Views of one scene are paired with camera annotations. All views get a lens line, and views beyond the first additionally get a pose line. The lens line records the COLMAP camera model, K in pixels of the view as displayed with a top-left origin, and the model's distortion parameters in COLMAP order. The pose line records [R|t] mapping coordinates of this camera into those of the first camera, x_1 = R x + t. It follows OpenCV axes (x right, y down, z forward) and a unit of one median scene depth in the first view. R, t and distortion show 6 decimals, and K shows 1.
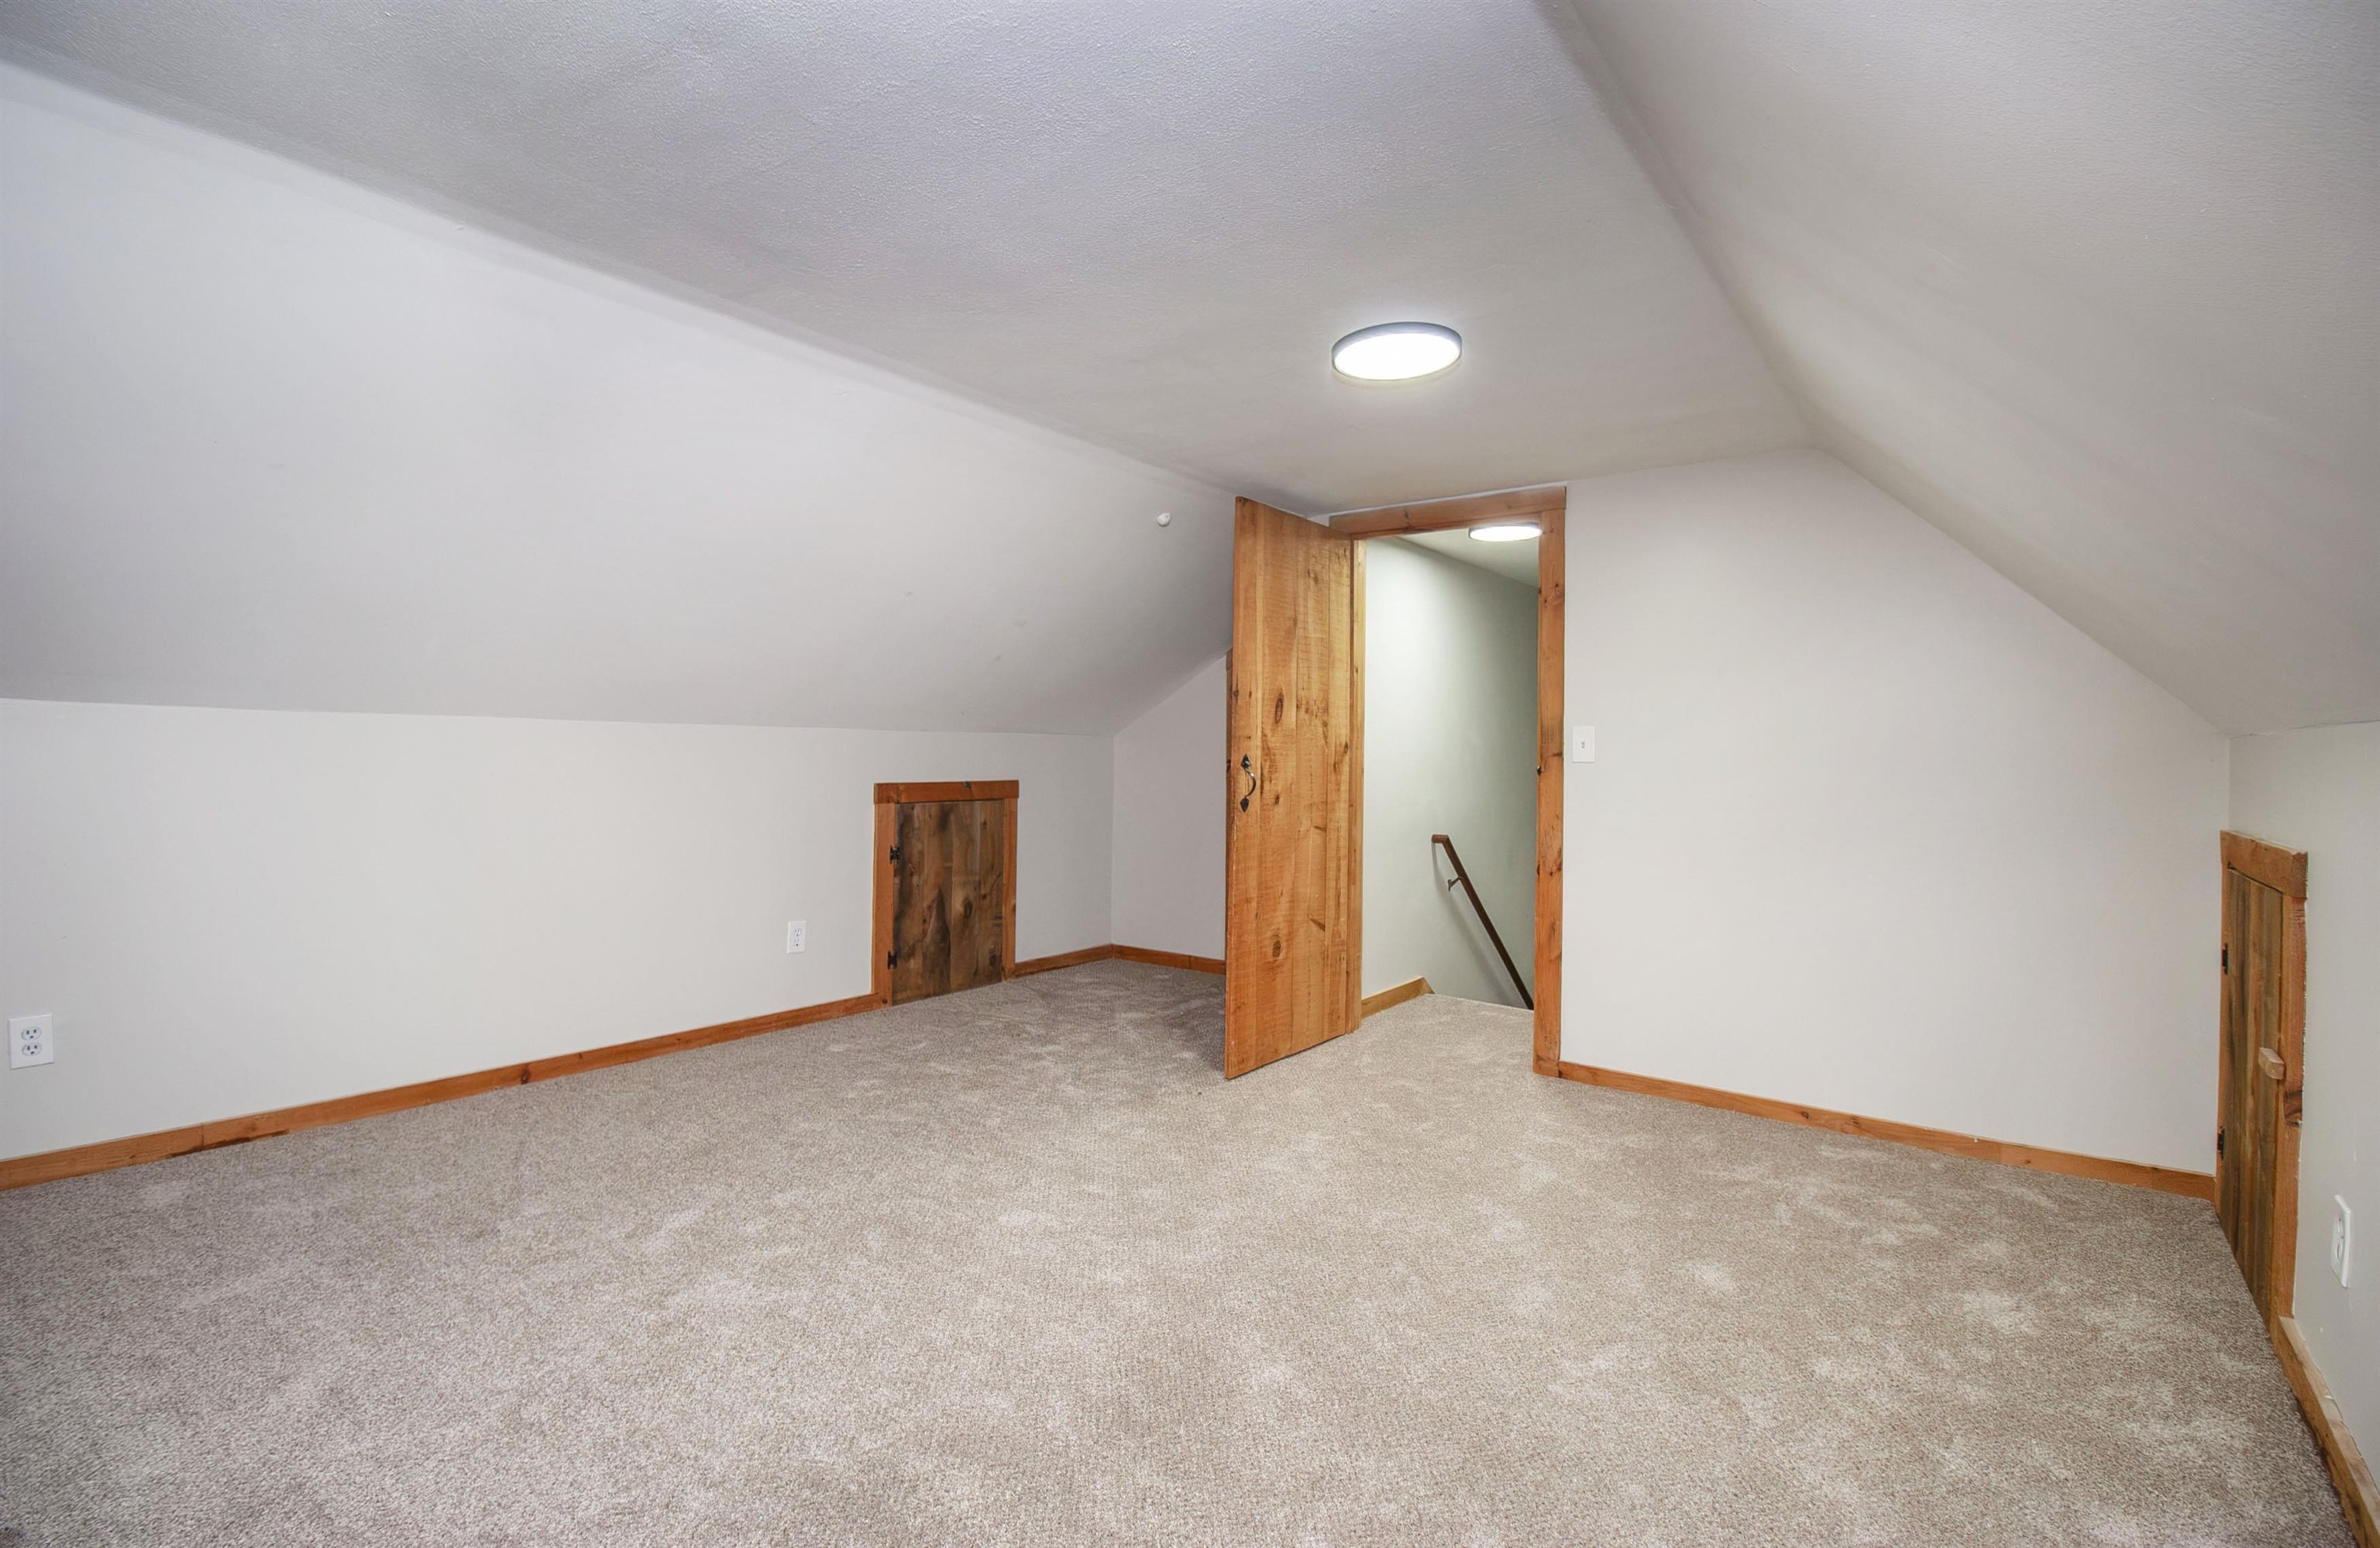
lens RADIAL K [[1097.5, 0, 1190.0], [0, 1097.5, 774.0], [0, 0, 1]] dist [0.000316, 0.000001]
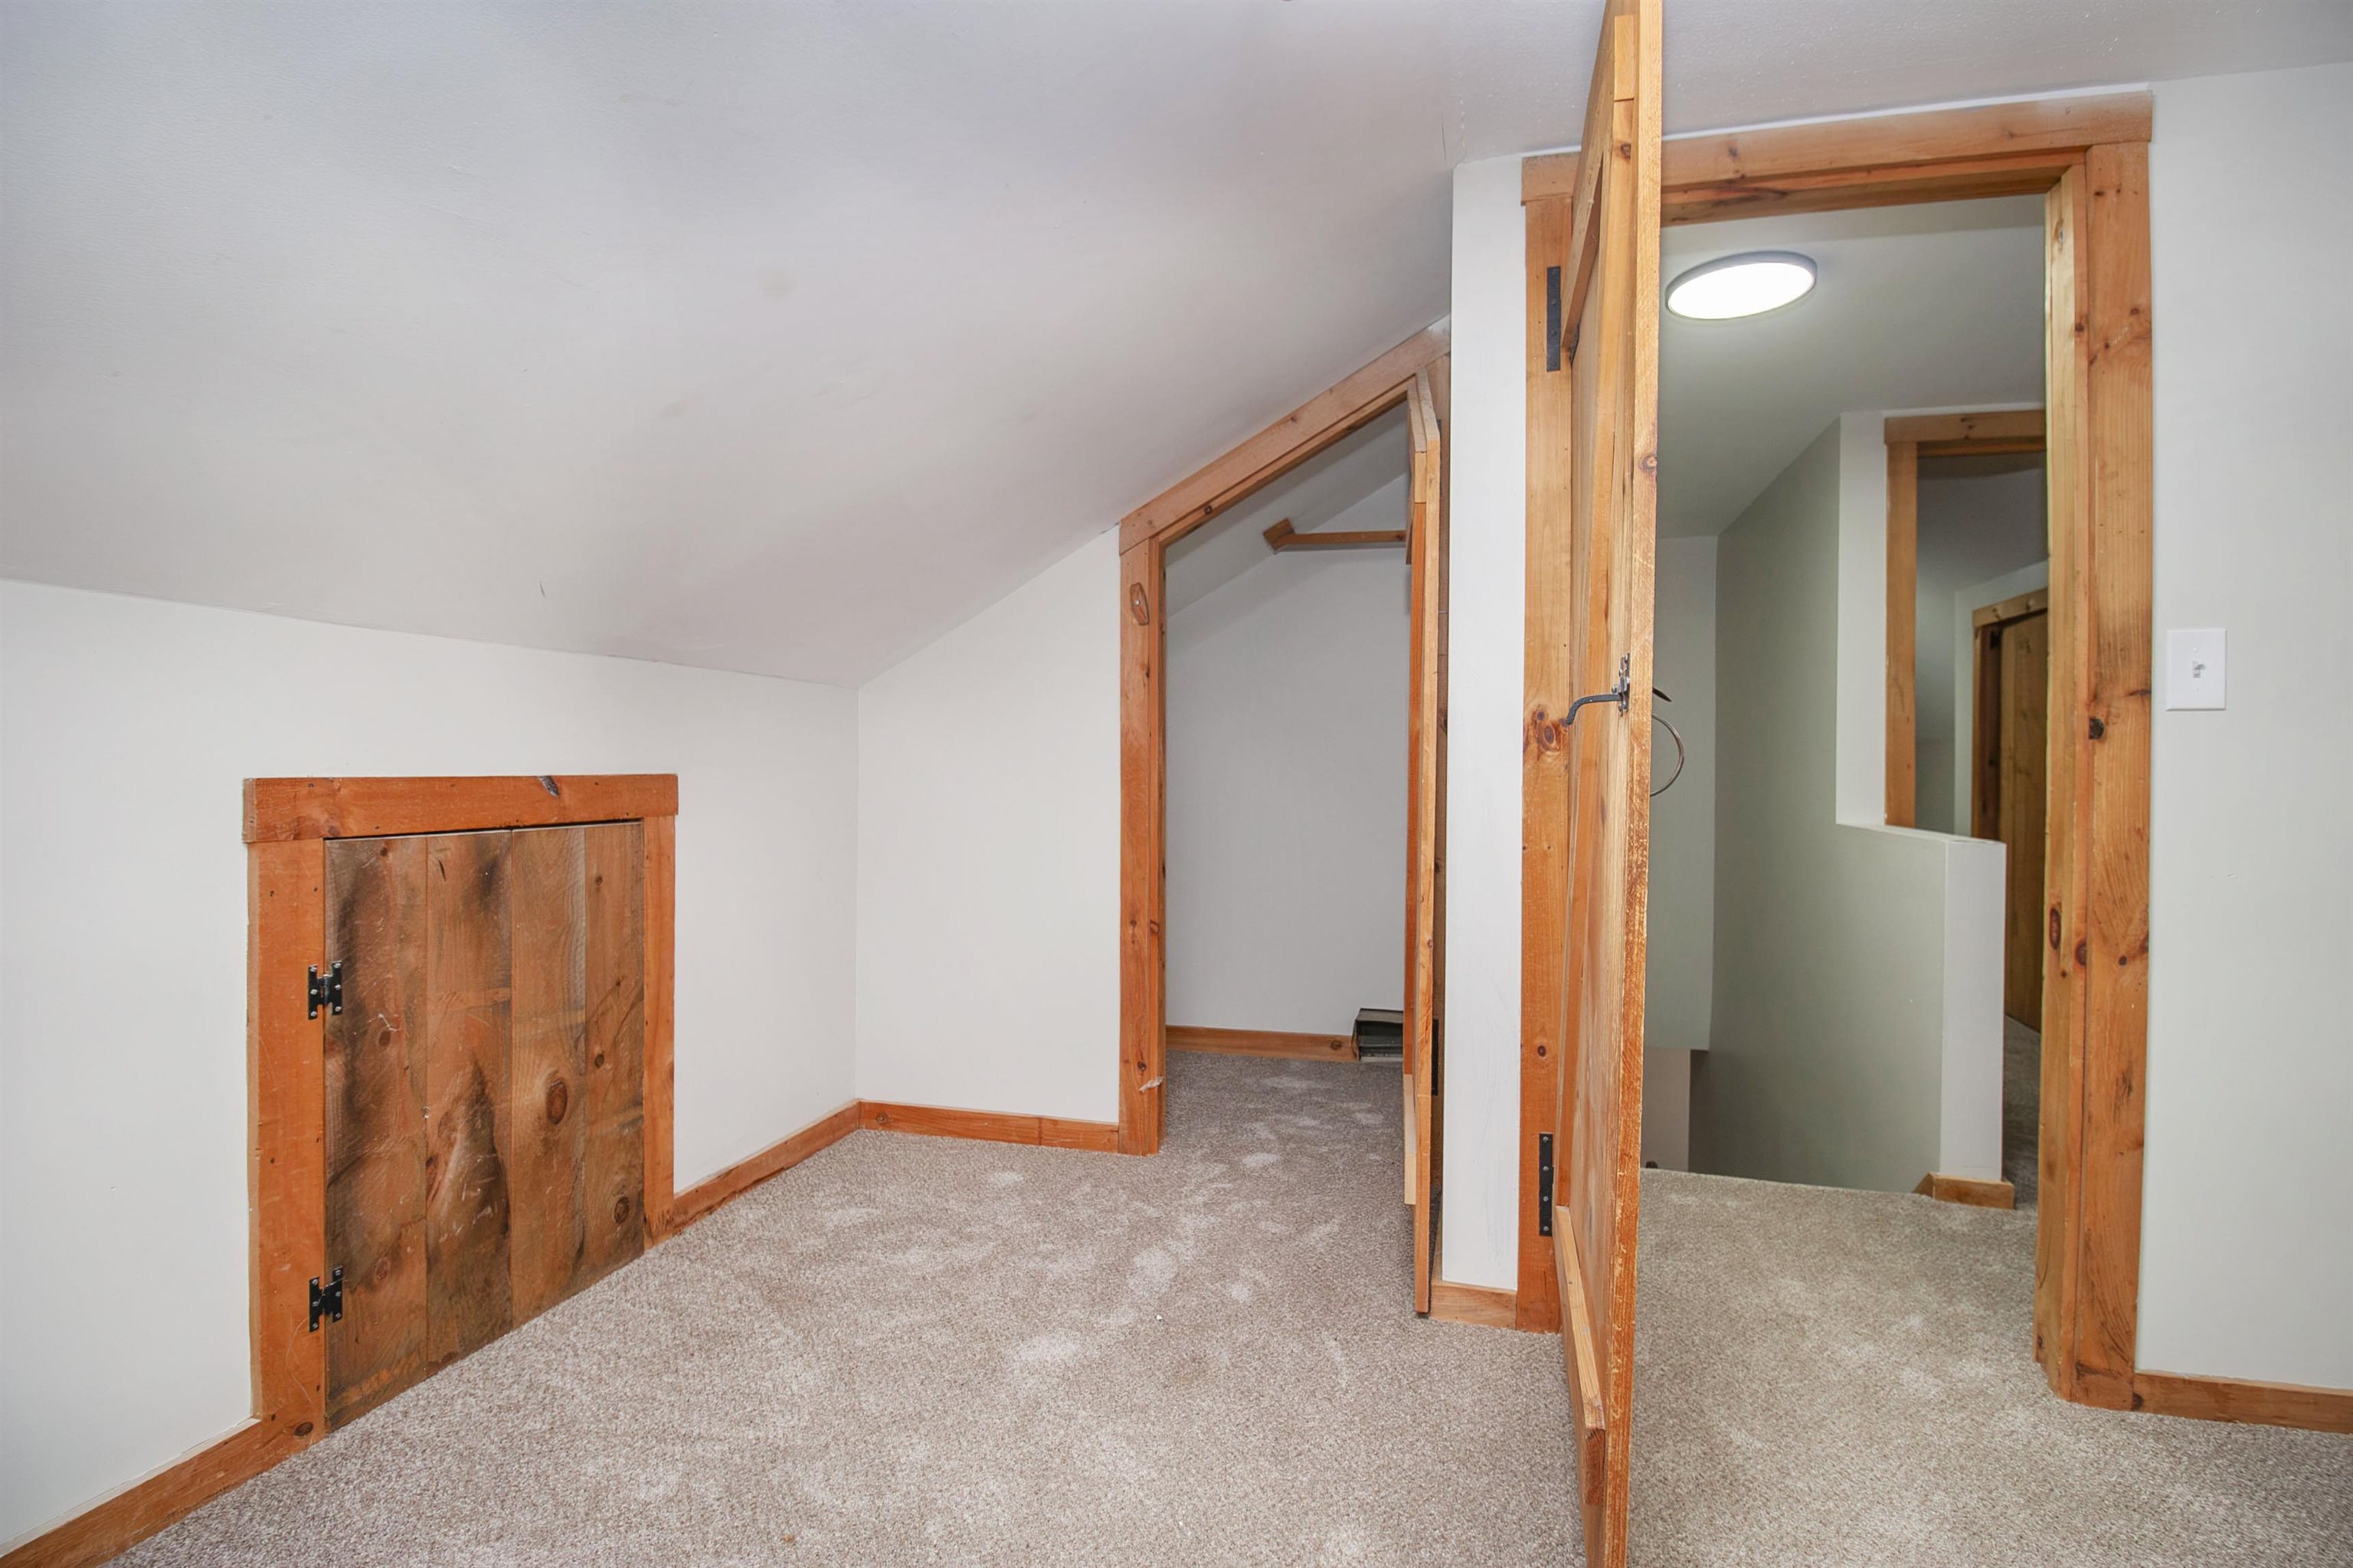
lens RADIAL K [[1074.2, 0, 1176.5], [0, 1074.2, 784.0], [0, 0, 1]] dist [-0.001379, -0.014952]
pose [[0.924721, -0.011507, 0.380472, -0.145707], [0.010390, 0.999934, 0.004989, 0.010122], [-0.380504, -0.000661, 0.924779, 0.577208]]
